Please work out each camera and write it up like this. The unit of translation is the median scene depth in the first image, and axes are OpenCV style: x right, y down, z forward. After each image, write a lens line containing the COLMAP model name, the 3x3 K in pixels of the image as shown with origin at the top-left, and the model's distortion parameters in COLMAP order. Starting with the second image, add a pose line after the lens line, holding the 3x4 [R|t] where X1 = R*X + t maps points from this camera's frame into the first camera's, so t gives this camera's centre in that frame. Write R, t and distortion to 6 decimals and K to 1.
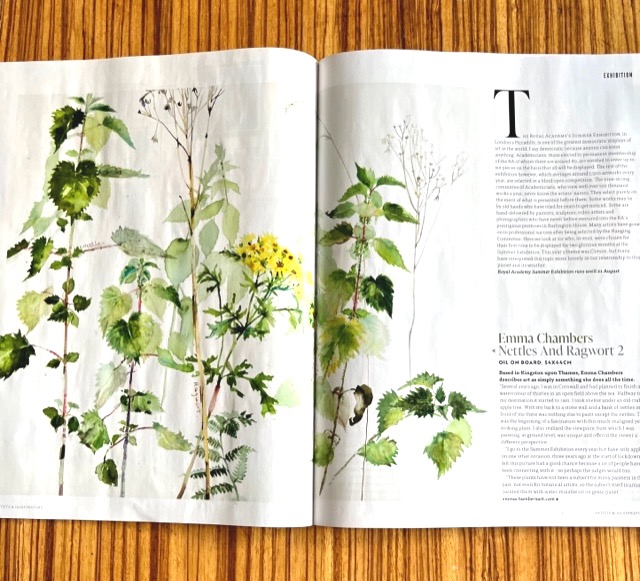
lens RADIAL K [[548.6, 0, 320.2], [0, 548.6, 291.5], [0, 0, 1]] dist [0.009203, -0.016877]
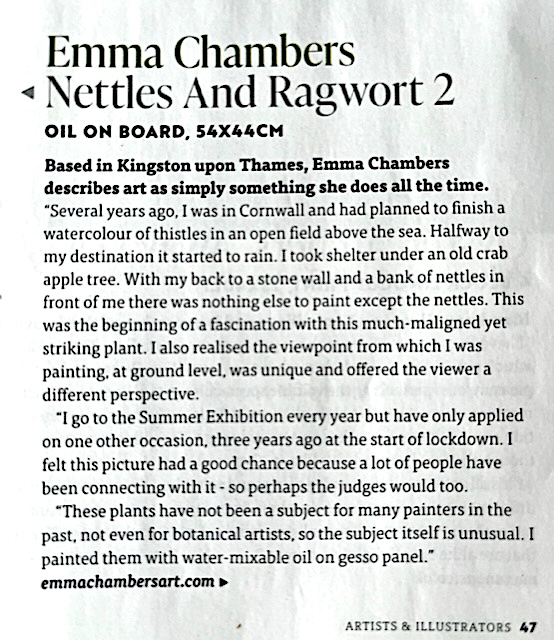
lens RADIAL K [[541.8, 0, 277.0], [0, 541.8, 319.2], [0, 0, 1]] dist [-0.000155, -0.015581]
pose [[0.999200, 0.001687, 0.039954, 0.444590], [-0.003318, 0.999162, 0.040794, 0.221010], [-0.039852, -0.040894, 0.998368, 0.704376]]
